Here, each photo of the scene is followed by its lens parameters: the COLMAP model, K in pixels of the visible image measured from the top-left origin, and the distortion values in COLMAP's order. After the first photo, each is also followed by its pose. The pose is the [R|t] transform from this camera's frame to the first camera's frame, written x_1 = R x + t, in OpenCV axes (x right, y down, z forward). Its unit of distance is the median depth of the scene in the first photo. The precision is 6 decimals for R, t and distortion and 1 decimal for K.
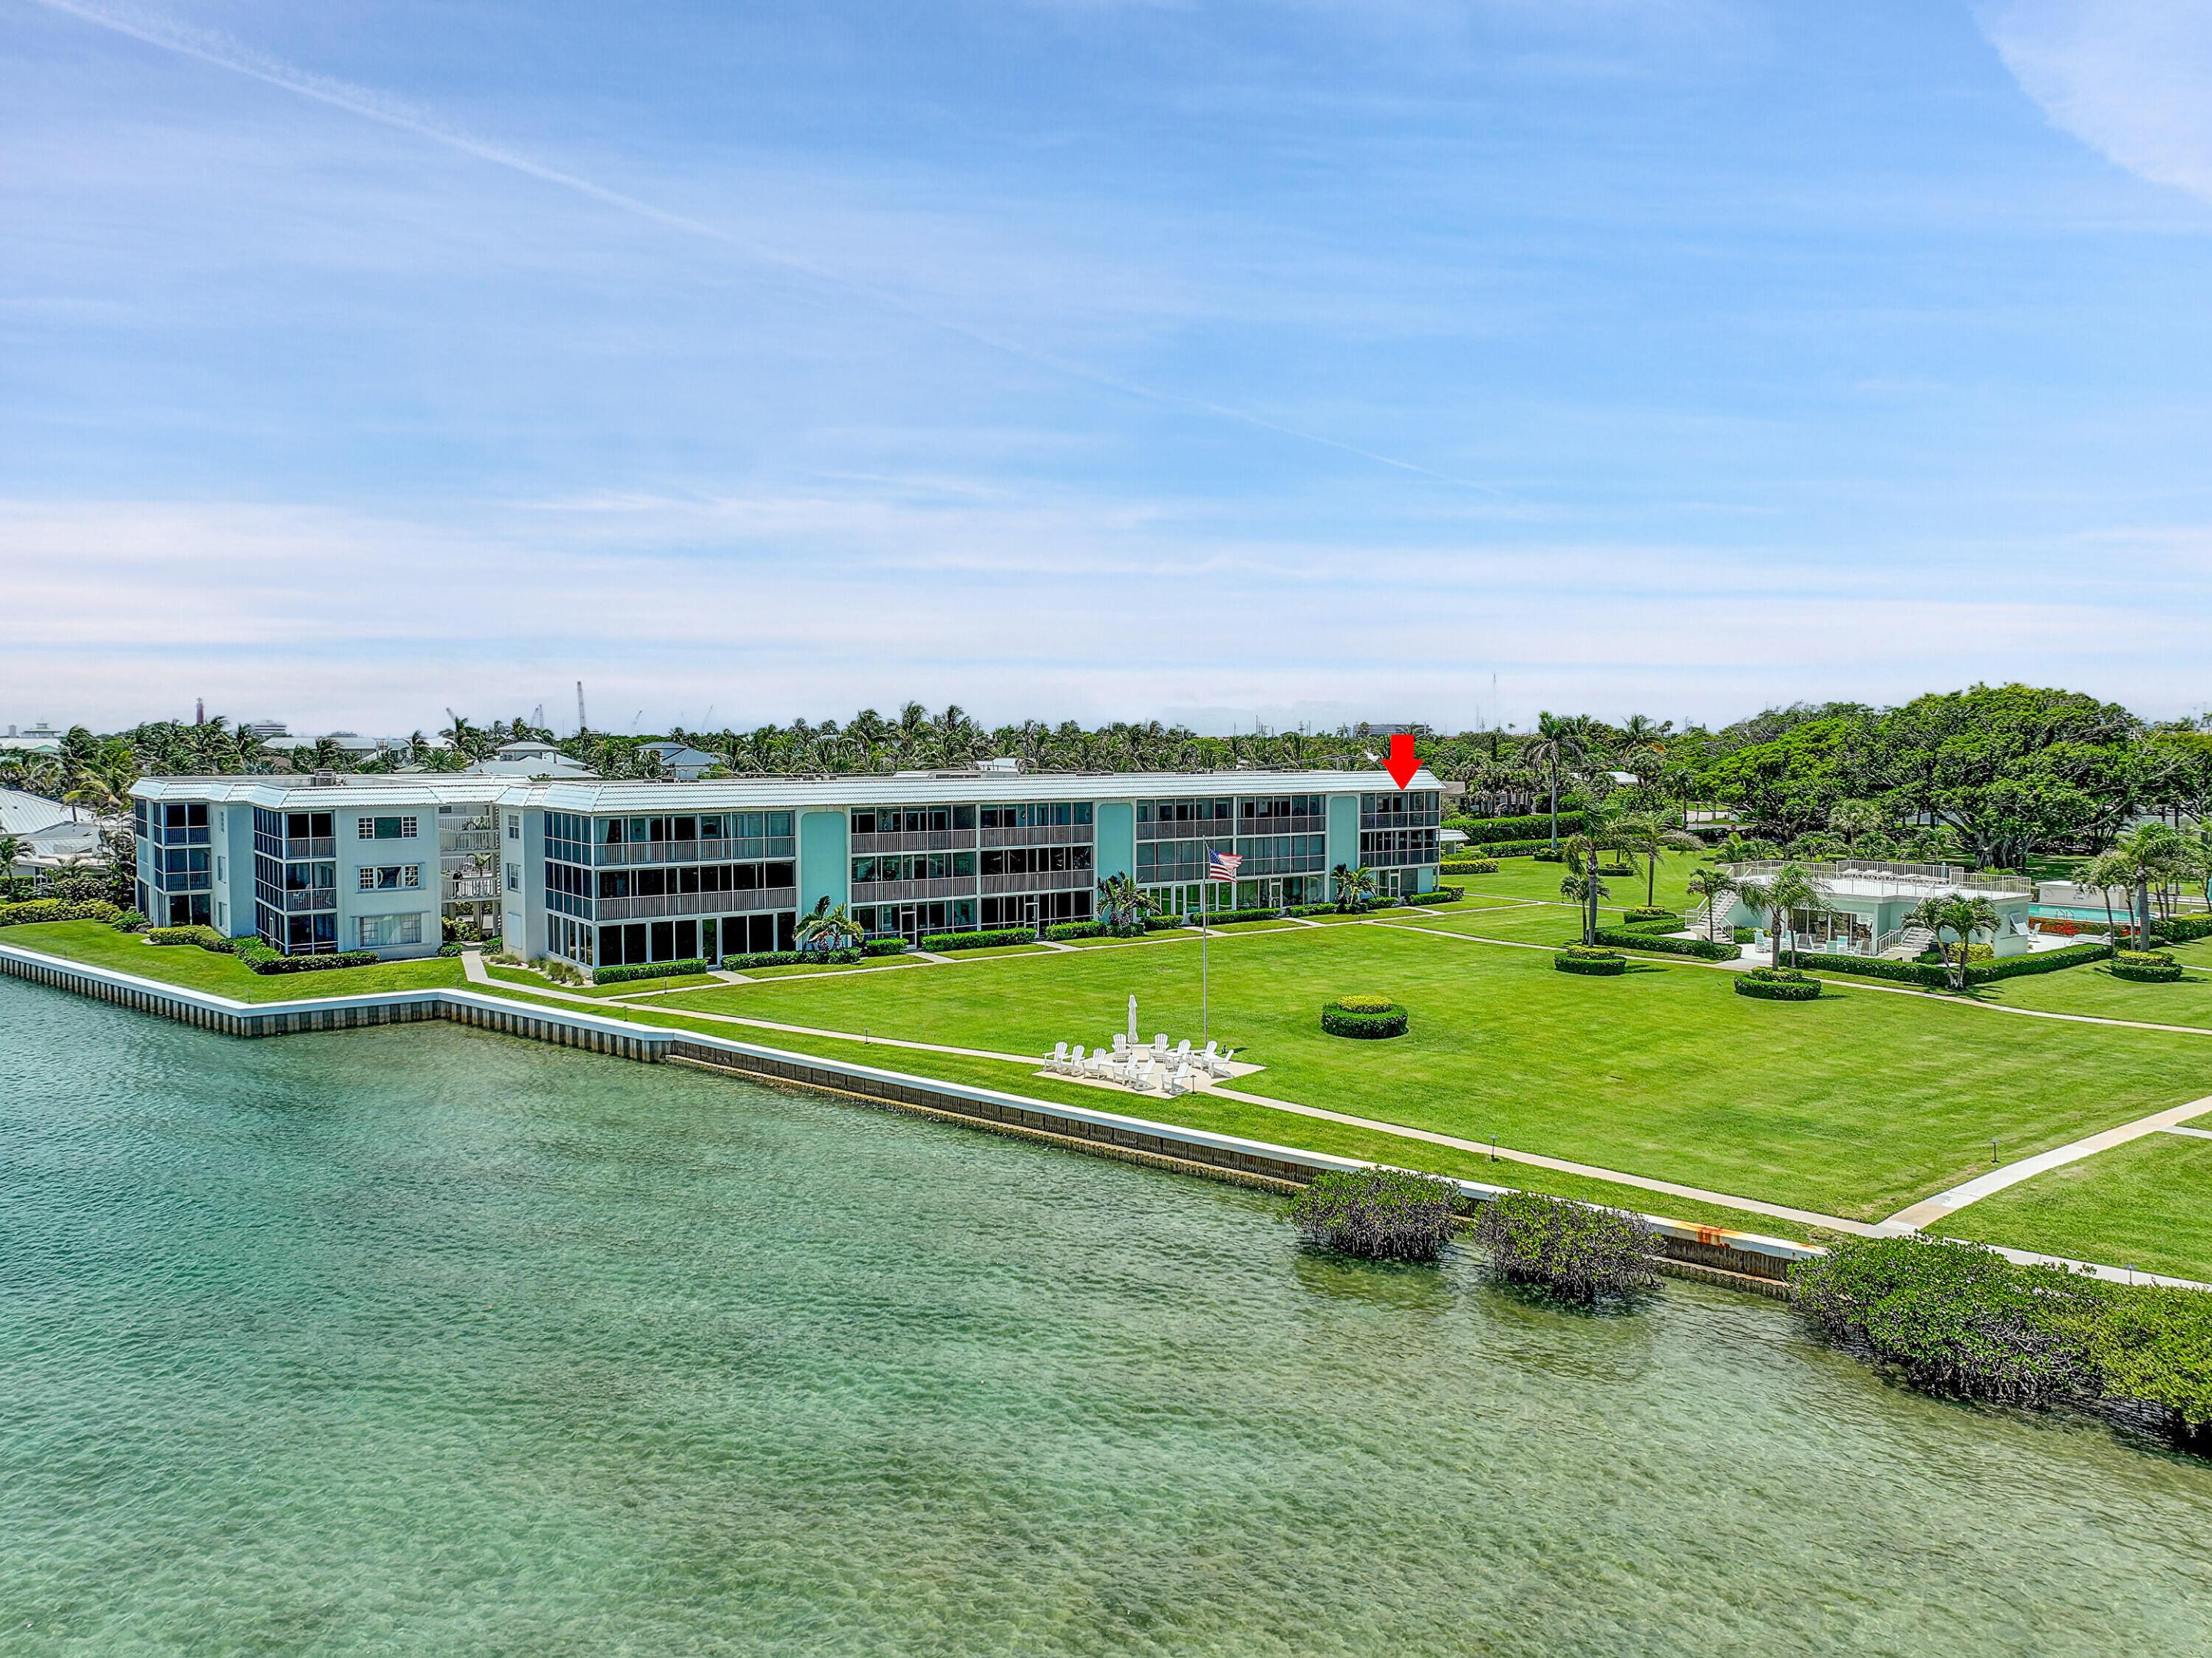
lens RADIAL K [[1547.3, 0, 1106.0], [0, 1547.3, 829.0], [0, 0, 1]] dist [0.005262, -0.001739]
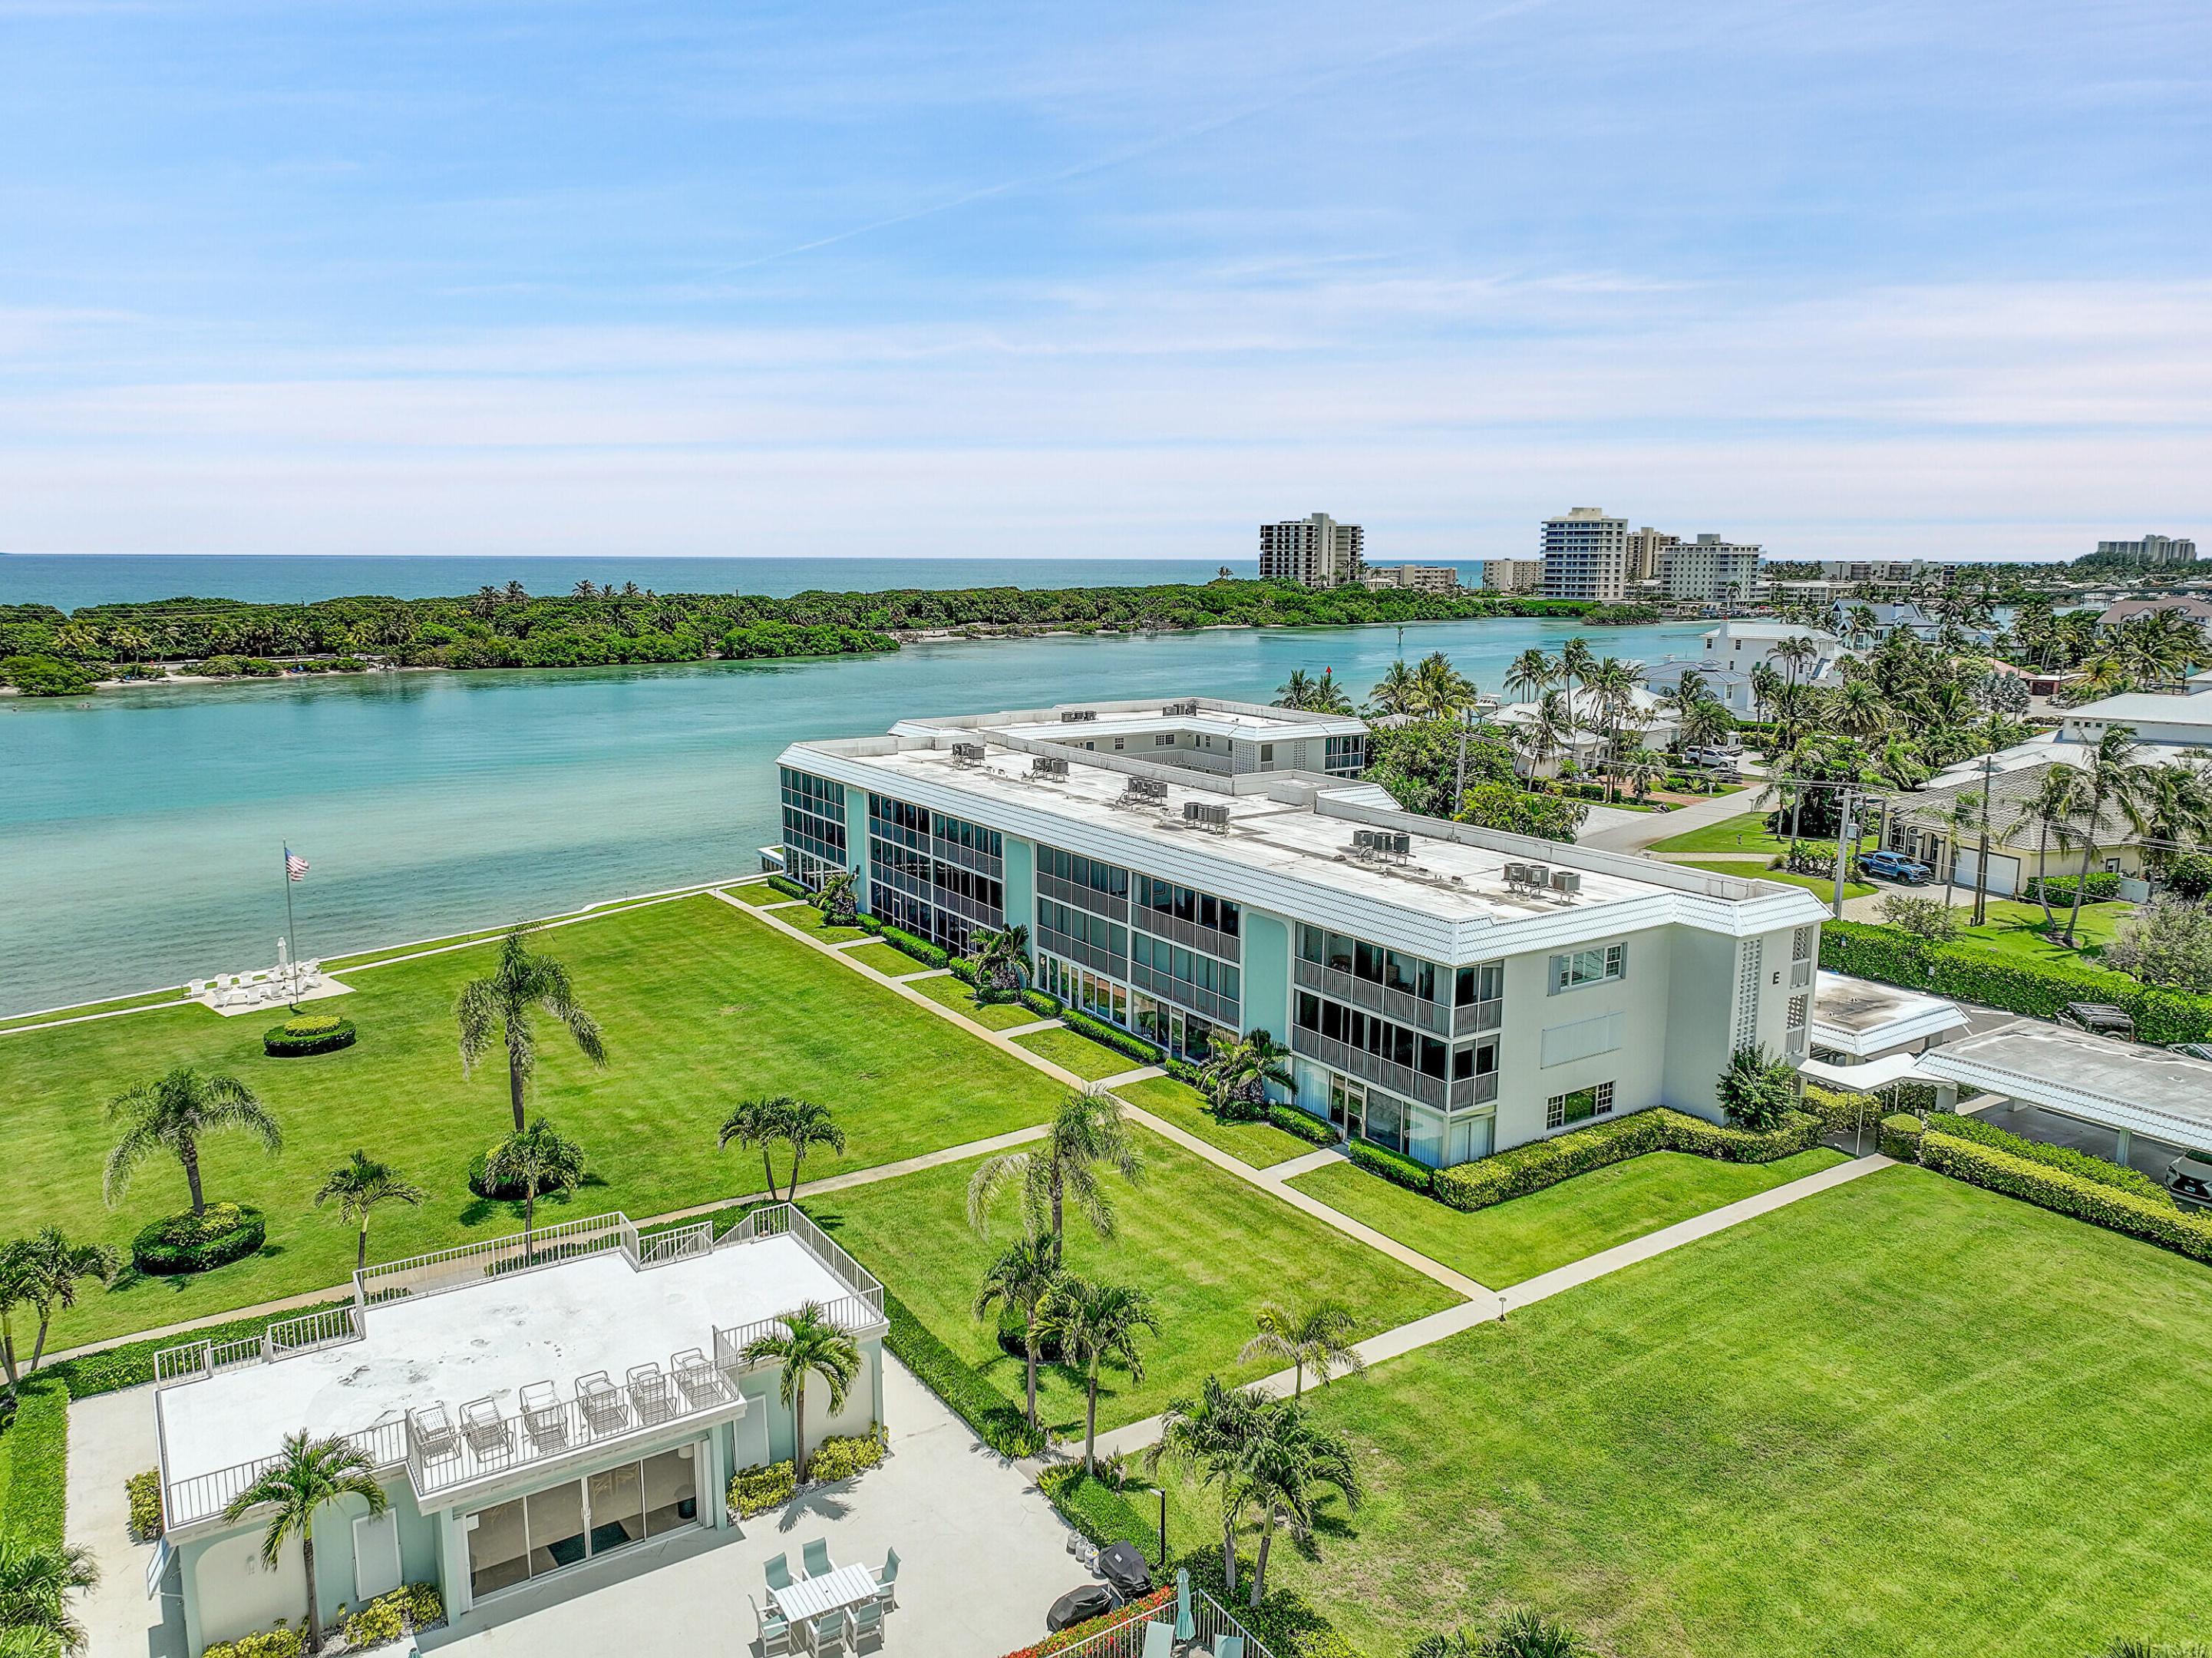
lens RADIAL K [[1547.3, 0, 1106.0], [0, 1547.3, 829.0], [0, 0, 1]] dist [0.005262, -0.001739]
pose [[-0.045831, 0.177054, -0.983133, 0.912963], [-0.063628, 0.981652, 0.179753, -0.195097], [0.996921, 0.070793, -0.033725, 1.219062]]
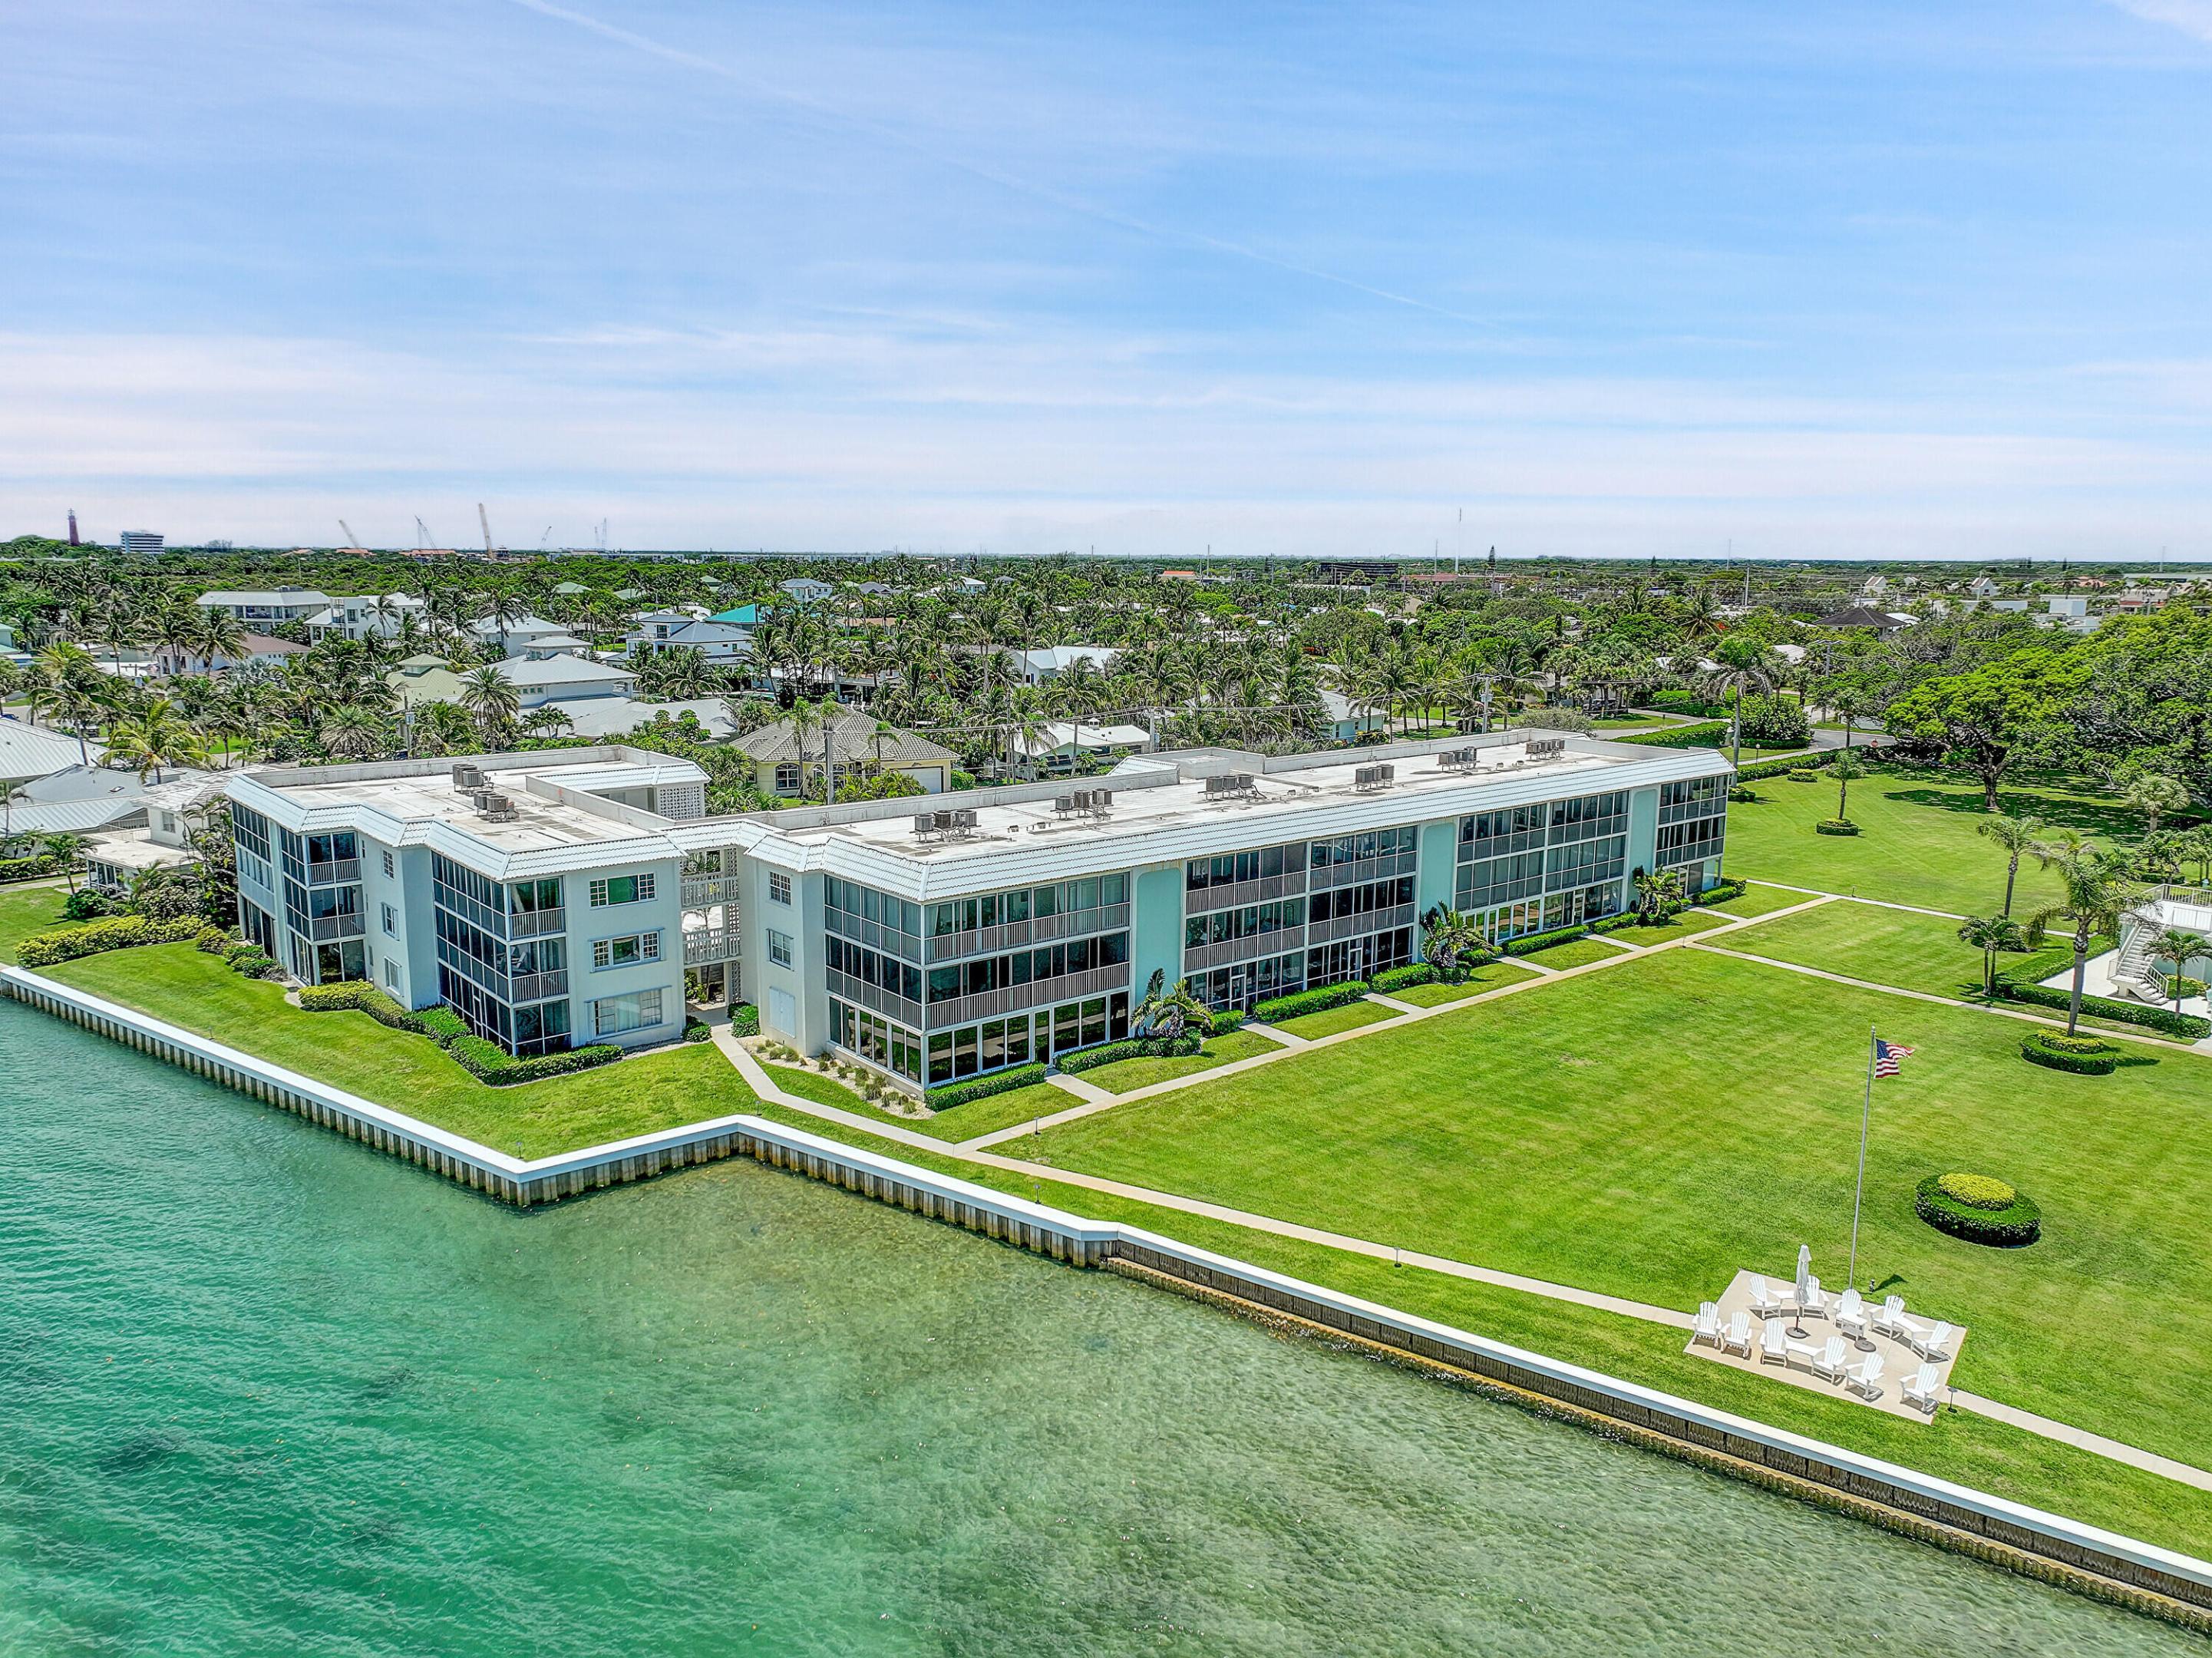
lens RADIAL K [[1547.3, 0, 1106.0], [0, 1547.3, 829.0], [0, 0, 1]] dist [0.005262, -0.001739]
pose [[0.998280, 0.000015, 0.058621, -0.258094], [-0.007051, 0.992771, 0.119817, -0.130372], [-0.058195, -0.120024, 0.991064, 0.187855]]
